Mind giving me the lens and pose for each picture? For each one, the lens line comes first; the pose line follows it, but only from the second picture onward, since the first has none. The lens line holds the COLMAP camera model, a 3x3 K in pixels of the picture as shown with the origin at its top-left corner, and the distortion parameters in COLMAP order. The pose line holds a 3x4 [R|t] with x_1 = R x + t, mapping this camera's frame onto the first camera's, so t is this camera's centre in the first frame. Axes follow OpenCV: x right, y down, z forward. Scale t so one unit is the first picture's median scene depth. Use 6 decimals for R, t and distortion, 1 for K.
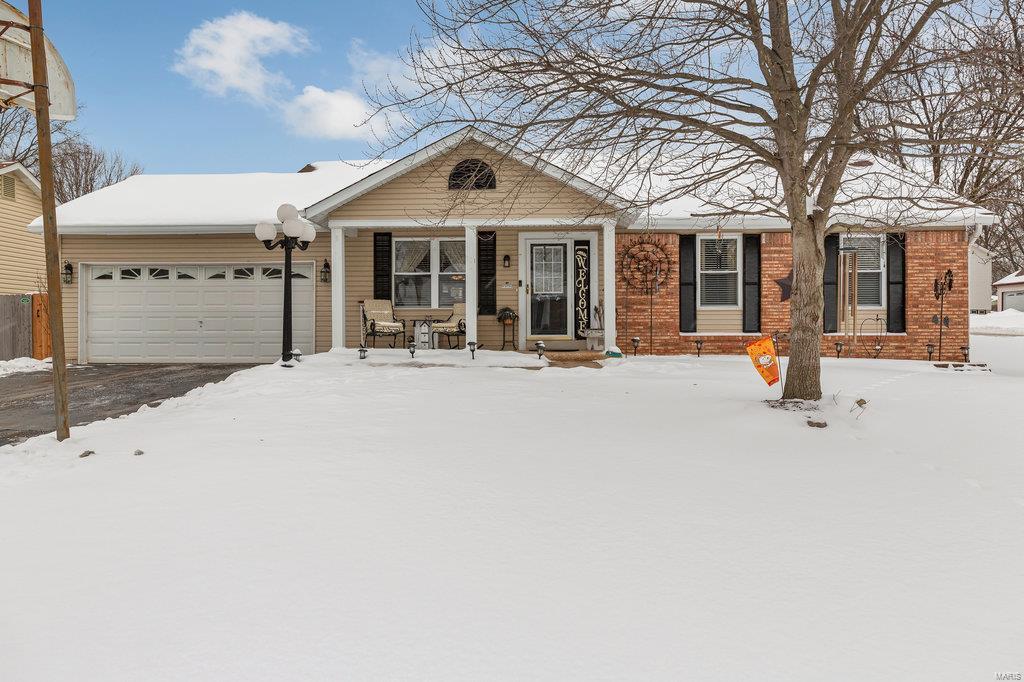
lens RADIAL K [[709.8, 0, 511.1], [0, 709.8, 336.0], [0, 0, 1]] dist [0.007479, 0.004234]
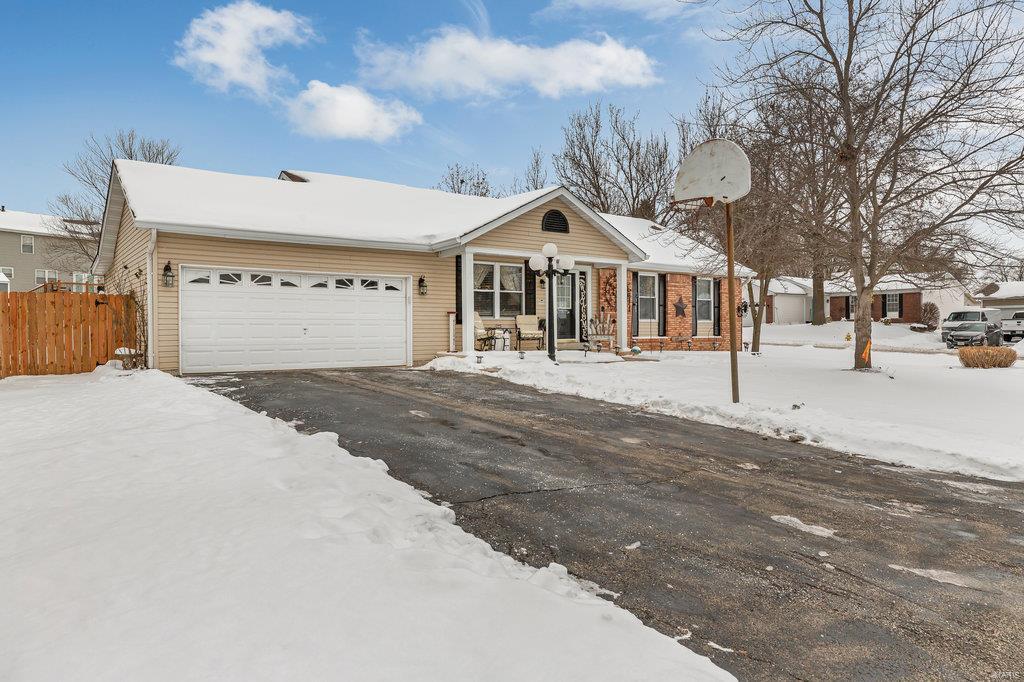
lens RADIAL K [[680.5, 0, 512.5], [0, 680.5, 336.1], [0, 0, 1]] dist [-0.002968, -0.000907]
pose [[0.767028, -0.004628, 0.641597, -0.955037], [0.010790, 0.999926, -0.005687, -0.000586], [-0.641523, 0.011285, 0.767021, 0.058927]]
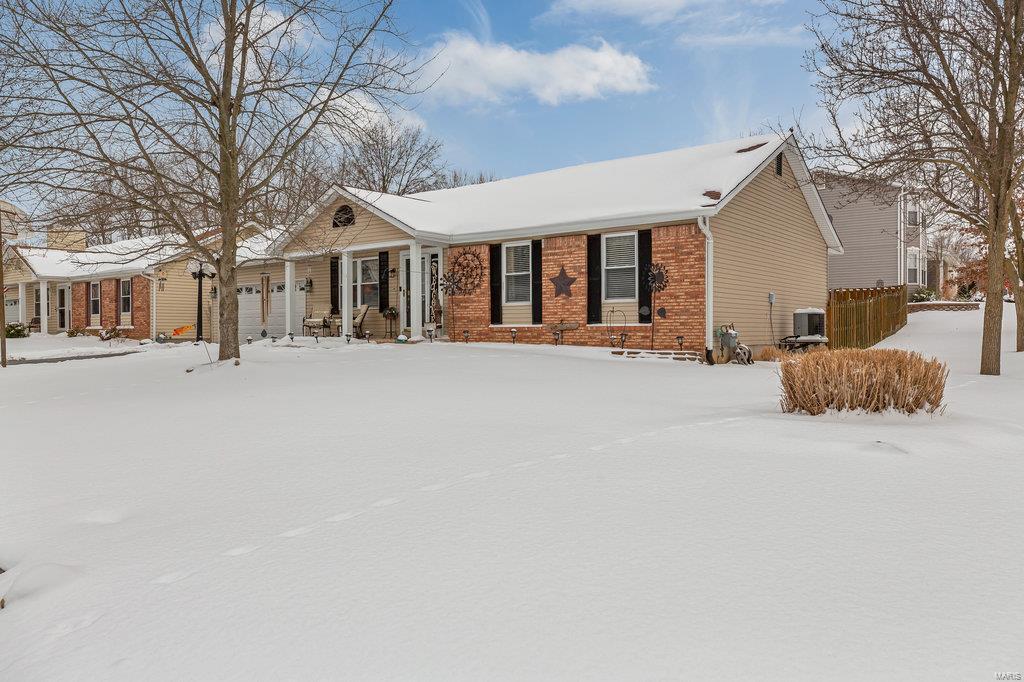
lens RADIAL K [[744.4, 0, 512.0], [0, 744.4, 341.0], [0, 0, 1]] dist [0.005581, 0.000650]
pose [[0.818230, 0.004160, -0.574876, 1.089914], [0.004861, 0.999888, 0.014154, 0.006033], [0.574871, -0.014376, 0.818118, -0.036122]]
